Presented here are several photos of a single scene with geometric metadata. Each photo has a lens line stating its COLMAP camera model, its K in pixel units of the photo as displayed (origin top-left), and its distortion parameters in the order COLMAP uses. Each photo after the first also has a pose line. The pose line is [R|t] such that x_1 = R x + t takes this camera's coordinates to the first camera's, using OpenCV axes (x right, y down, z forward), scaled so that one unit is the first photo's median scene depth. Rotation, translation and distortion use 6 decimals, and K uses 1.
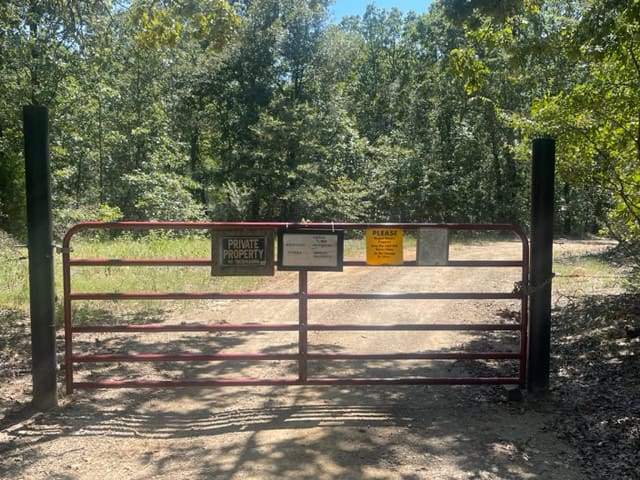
lens RADIAL K [[645.6, 0, 320.8], [0, 645.6, 239.4], [0, 0, 1]] dist [0.039860, 0.000000]
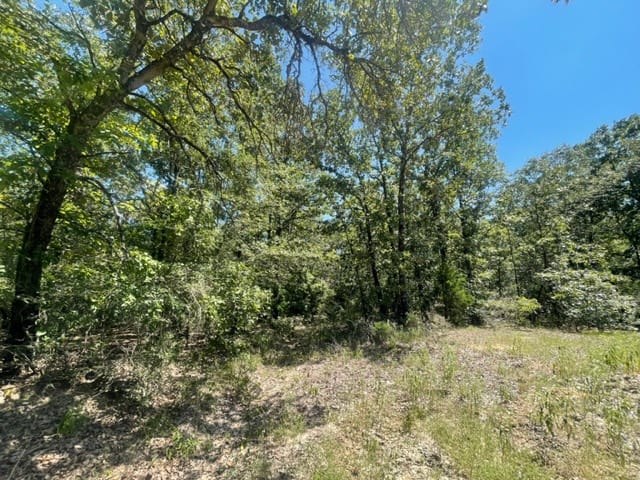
lens RADIAL K [[259.7, 0, 322.2], [0, 259.7, 242.3], [0, 0, 1]] dist [0.003201, -0.000311]
pose [[0.572847, -0.170473, -0.801739, -0.109119], [-0.034908, 0.972172, -0.231654, -0.021922], [0.818918, 0.160690, 0.550955, 0.319517]]
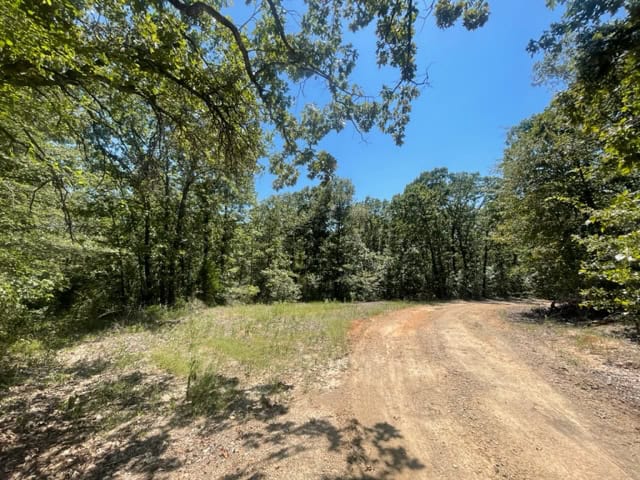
lens RADIAL K [[259.7, 0, 320.2], [0, 259.7, 237.2], [0, 0, 1]] dist [0.003201, -0.000311]
pose [[0.997148, -0.021646, -0.072295, -0.045899], [0.004968, 0.974733, -0.223319, -0.014958], [0.075303, 0.222323, 0.972061, 0.158838]]
